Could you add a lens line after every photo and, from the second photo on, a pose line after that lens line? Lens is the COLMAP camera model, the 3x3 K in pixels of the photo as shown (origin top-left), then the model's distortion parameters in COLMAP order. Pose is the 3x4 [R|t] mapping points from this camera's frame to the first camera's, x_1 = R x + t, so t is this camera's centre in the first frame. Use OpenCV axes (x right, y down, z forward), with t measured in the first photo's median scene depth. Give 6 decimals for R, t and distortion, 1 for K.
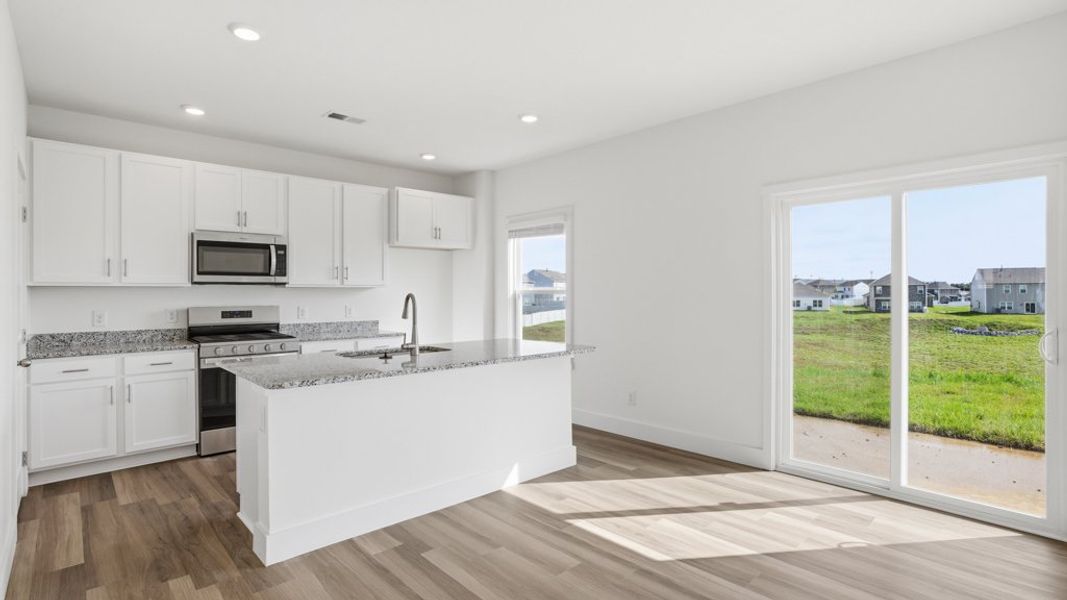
lens RADIAL K [[506.7, 0, 533.5], [0, 506.7, 300.0], [0, 0, 1]] dist [-0.058382, 0.027755]
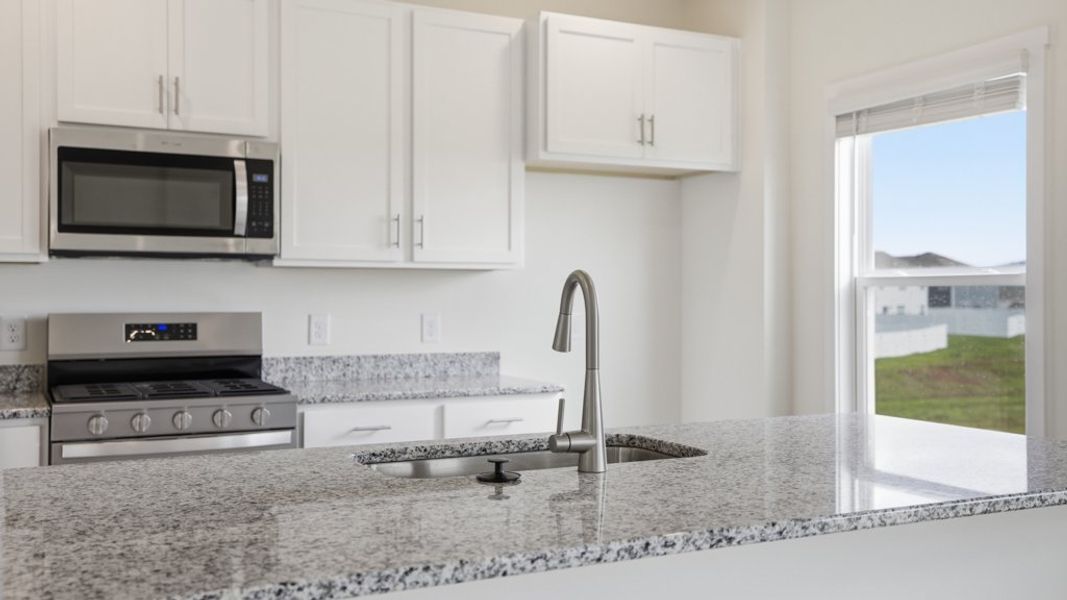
lens RADIAL K [[1014.8, 0, 532.3], [0, 1014.8, 297.8], [0, 0, 1]] dist [0.035751, 0.009312]
pose [[0.960573, 0.003884, -0.278002, -0.073931], [-0.007351, 0.999908, -0.011429, 0.008563], [0.277932, 0.013022, 0.960513, 0.296776]]
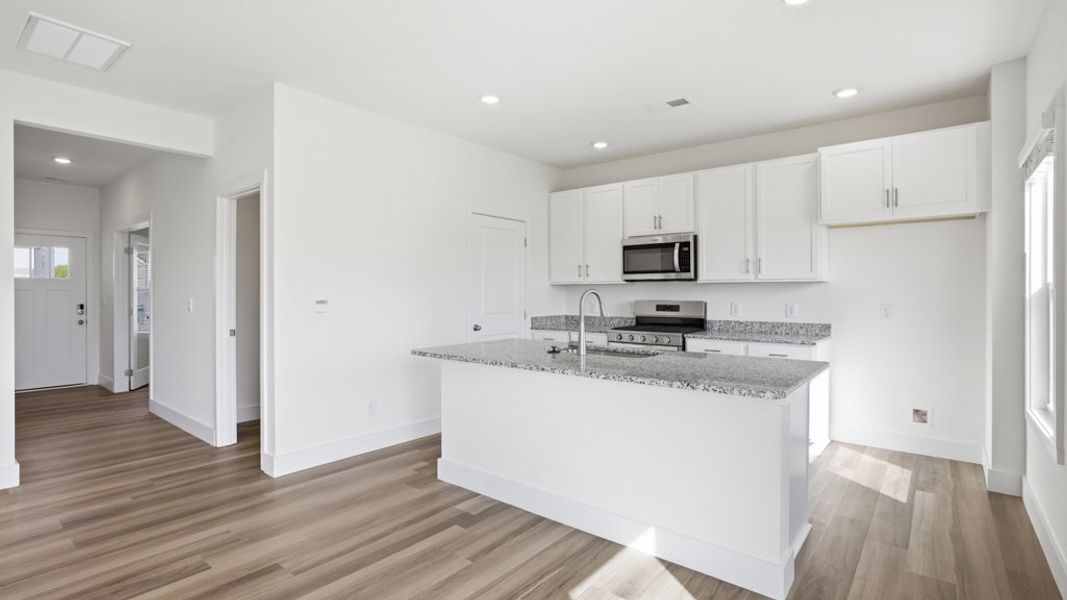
lens RADIAL K [[506.7, 0, 533.5], [0, 506.7, 300.0], [0, 0, 1]] dist [-0.058382, 0.027755]
pose [[0.134921, 0.019573, -0.990663, 0.511847], [-0.011195, 0.999771, 0.018228, -0.006637], [0.990793, 0.008631, 0.135109, 0.585806]]
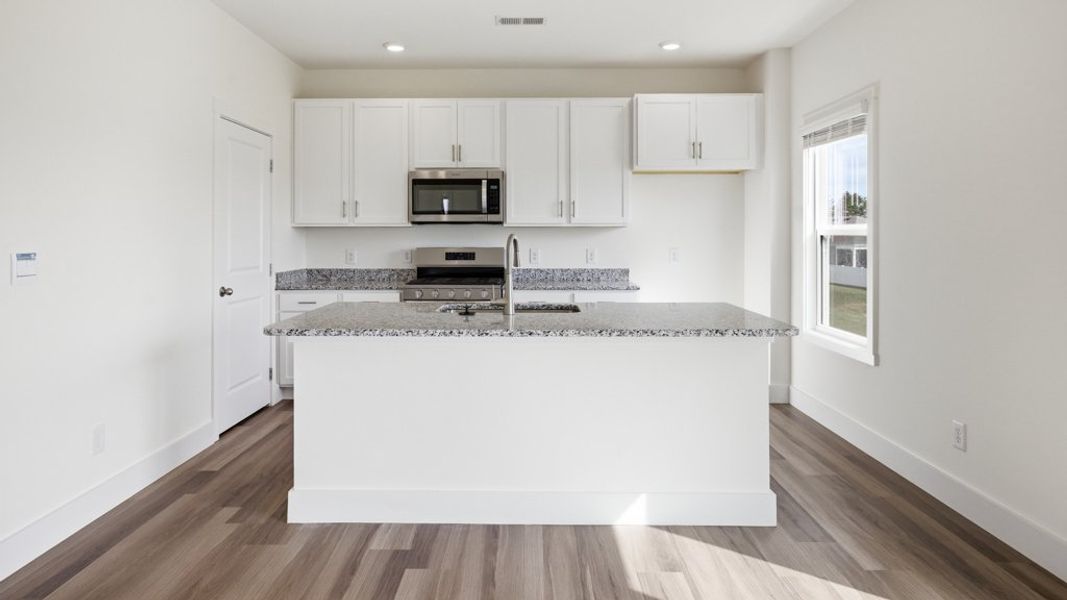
lens RADIAL K [[633.5, 0, 533.2], [0, 633.5, 245.1], [0, 0, 1]] dist [-0.029916, 0.000010]
pose [[0.729608, 0.013066, -0.683741, 0.334380], [-0.010619, 0.999913, 0.007777, -0.002595], [0.683783, 0.001587, 0.729684, 0.242846]]
